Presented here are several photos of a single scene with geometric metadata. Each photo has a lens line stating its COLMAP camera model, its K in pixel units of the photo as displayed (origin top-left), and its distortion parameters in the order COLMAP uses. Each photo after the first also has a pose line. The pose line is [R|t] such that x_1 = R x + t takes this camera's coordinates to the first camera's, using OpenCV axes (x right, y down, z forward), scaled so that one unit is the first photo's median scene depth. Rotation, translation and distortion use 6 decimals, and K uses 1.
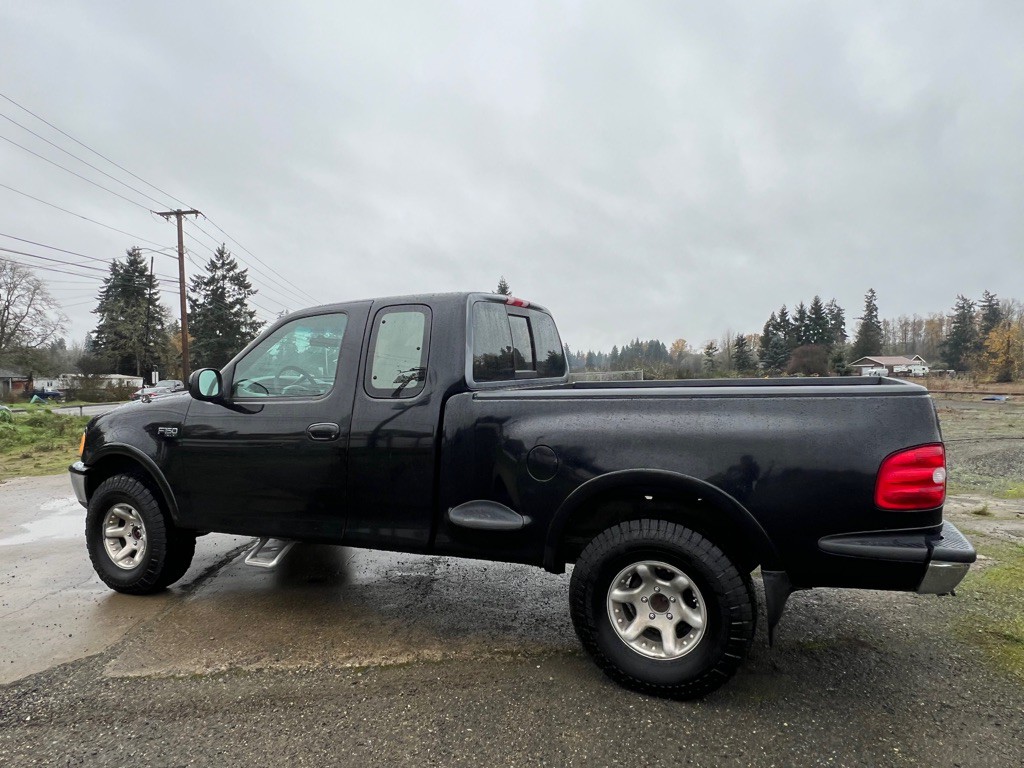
lens RADIAL K [[654.3, 0, 511.0], [0, 654.3, 384.1], [0, 0, 1]] dist [-0.000967, -0.002334]
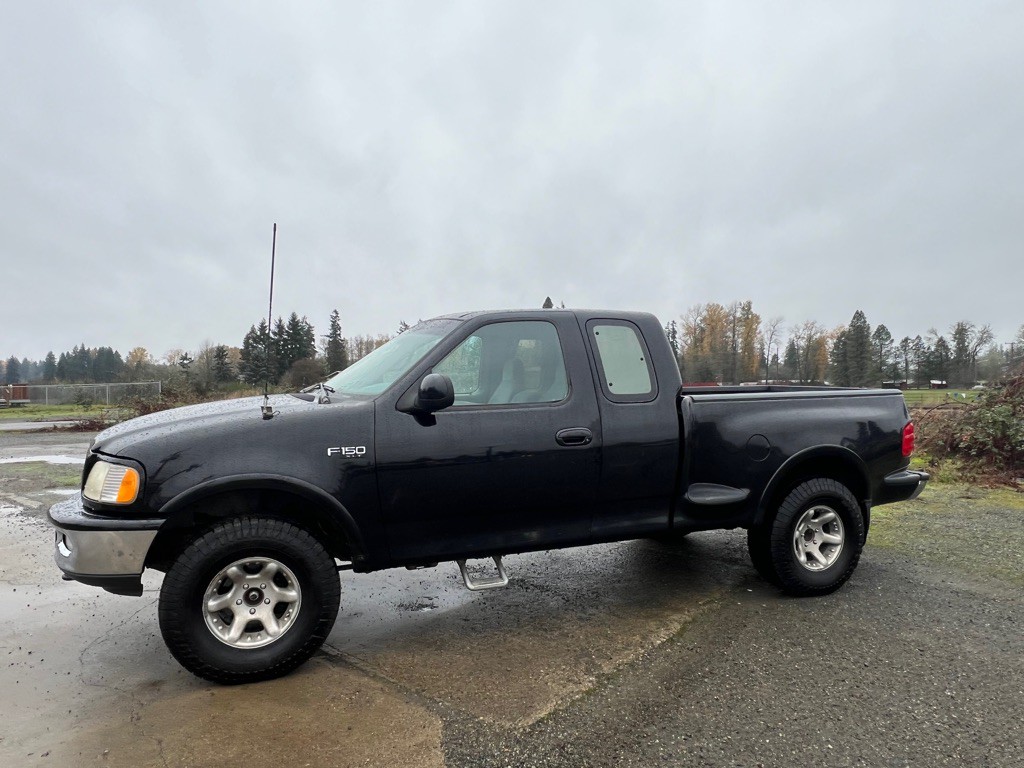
lens RADIAL K [[654.3, 0, 514.4], [0, 654.3, 385.1], [0, 0, 1]] dist [-0.000967, -0.002334]
pose [[0.708623, 0.004416, 0.705573, -0.085984], [0.008288, 0.999859, -0.014582, 0.000451], [-0.705538, 0.016181, 0.708487, 0.026694]]
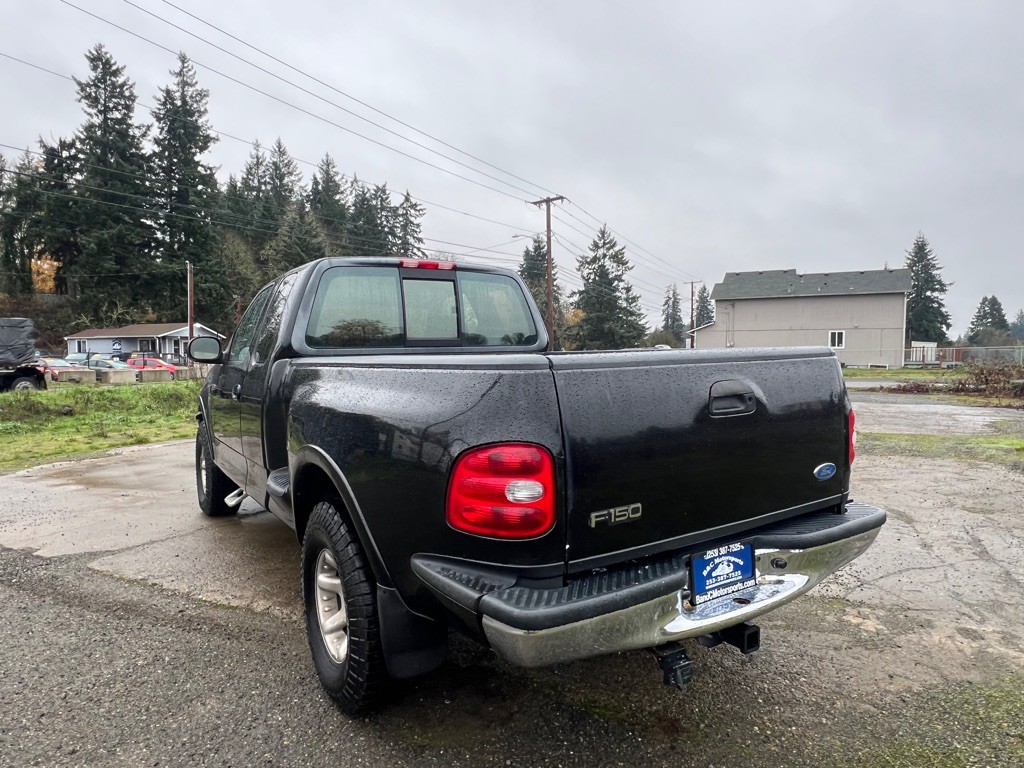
lens RADIAL K [[654.3, 0, 510.7], [0, 654.3, 387.3], [0, 0, 1]] dist [-0.000967, -0.002334]
pose [[0.835762, 0.040136, -0.547624, 0.057449], [-0.014829, 0.998611, 0.050558, 0.000052], [0.548892, -0.034134, 0.835196, 0.025489]]
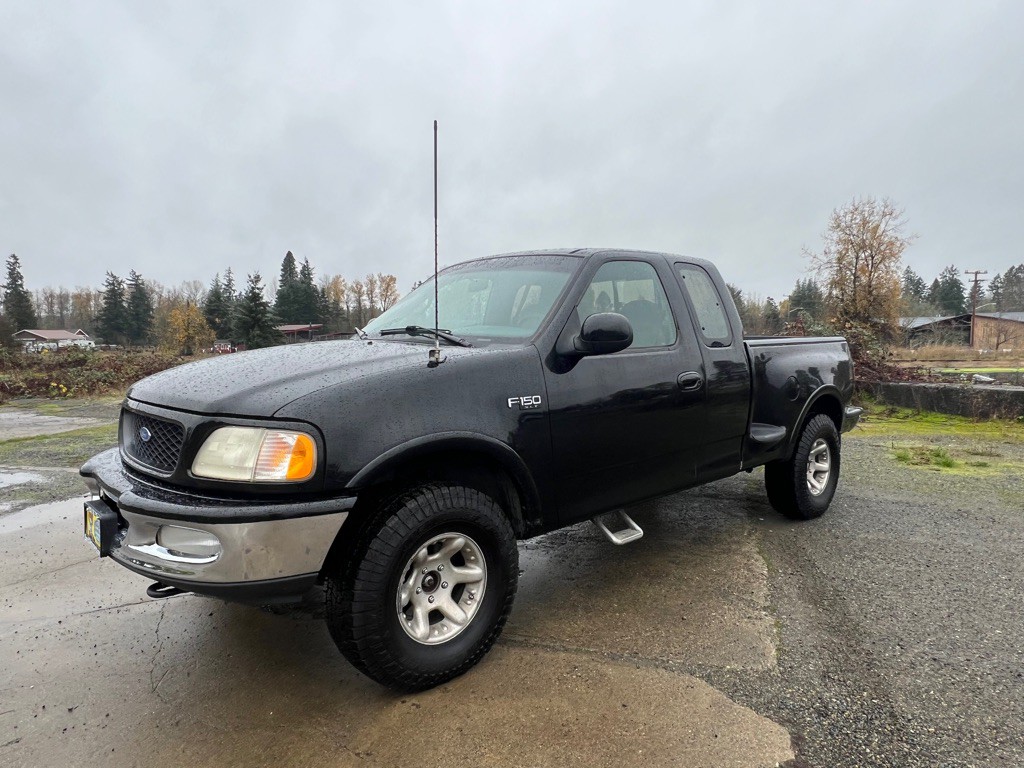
lens RADIAL K [[654.3, 0, 516.5], [0, 654.3, 385.0], [0, 0, 1]] dist [-0.000967, -0.002334]
pose [[0.388129, -0.054094, 0.920016, -0.105641], [0.017988, 0.998530, 0.051122, 0.001789], [-0.921429, -0.003293, 0.388532, 0.067805]]
